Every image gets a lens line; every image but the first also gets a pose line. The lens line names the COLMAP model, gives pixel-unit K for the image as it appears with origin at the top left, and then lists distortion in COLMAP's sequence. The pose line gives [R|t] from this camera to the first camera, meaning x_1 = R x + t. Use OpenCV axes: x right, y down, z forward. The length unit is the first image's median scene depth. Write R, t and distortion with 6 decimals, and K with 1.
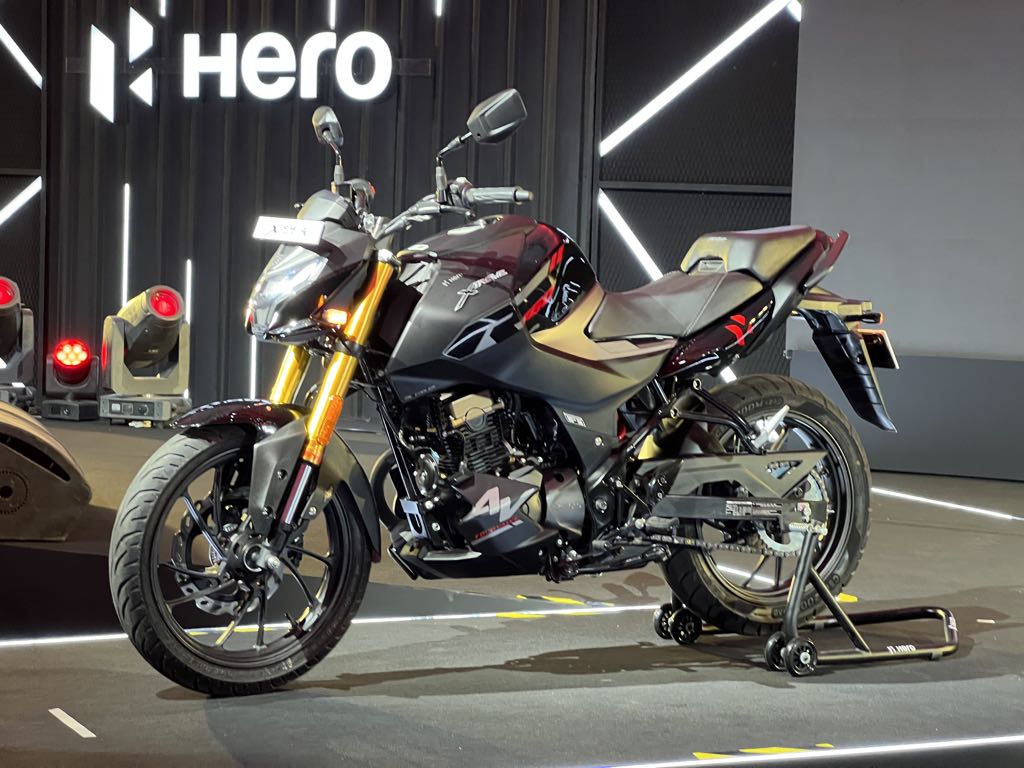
lens RADIAL K [[2117.1, 0, 512.0], [0, 2117.1, 384.0], [0, 0, 1]] dist [-0.214890, 5.069698]
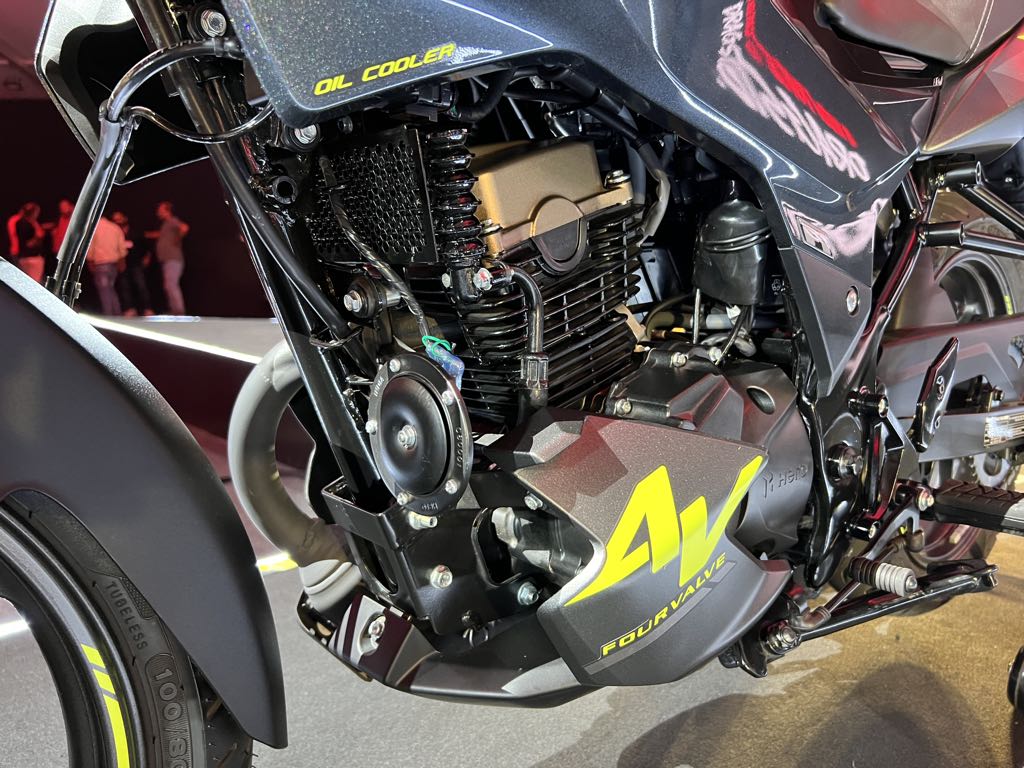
lens RADIAL K [[784.4, 0, 512.0], [0, 784.4, 384.0], [0, 0, 1]] dist [0.016055, -0.000953]
pose [[0.987211, -0.033634, 0.155834, -0.041018], [0.015576, 0.993164, 0.115683, 0.024386], [-0.158659, -0.111776, 0.980986, 0.865568]]
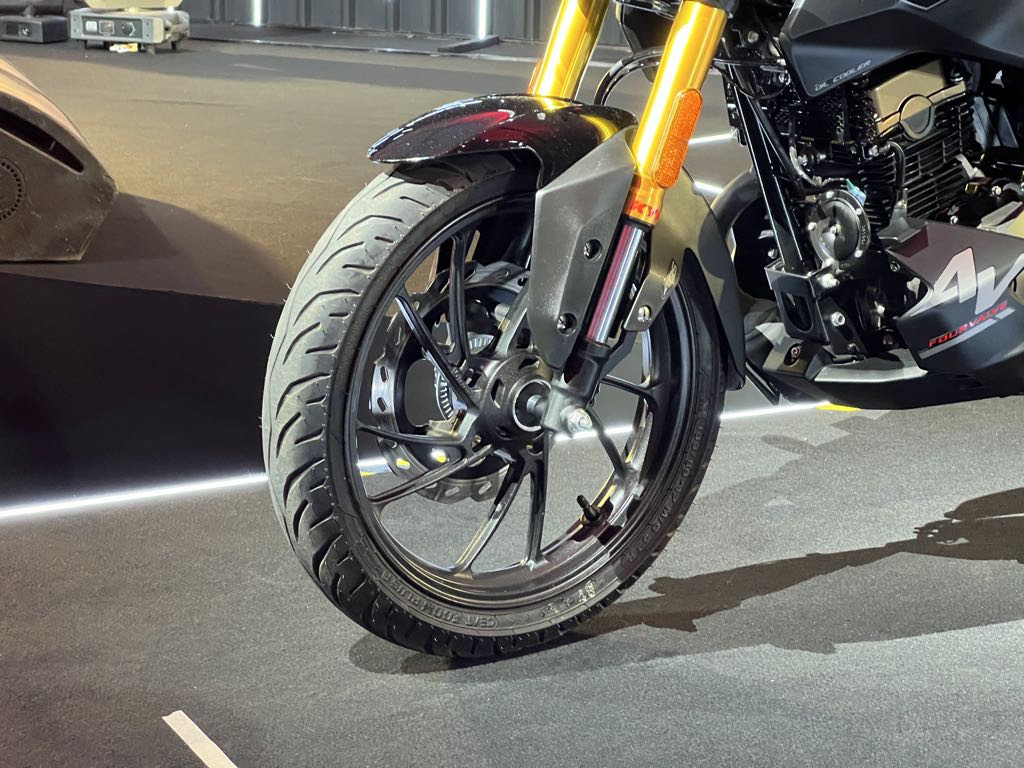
lens RADIAL K [[2284.6, 0, 512.0], [0, 2284.6, 384.0], [0, 0, 1]] dist [-0.209918, 4.741155]
pose [[0.999709, -0.021886, 0.010129, -0.122504], [0.019698, 0.983357, 0.180614, -0.022472], [-0.013913, -0.180362, 0.983502, 0.416753]]
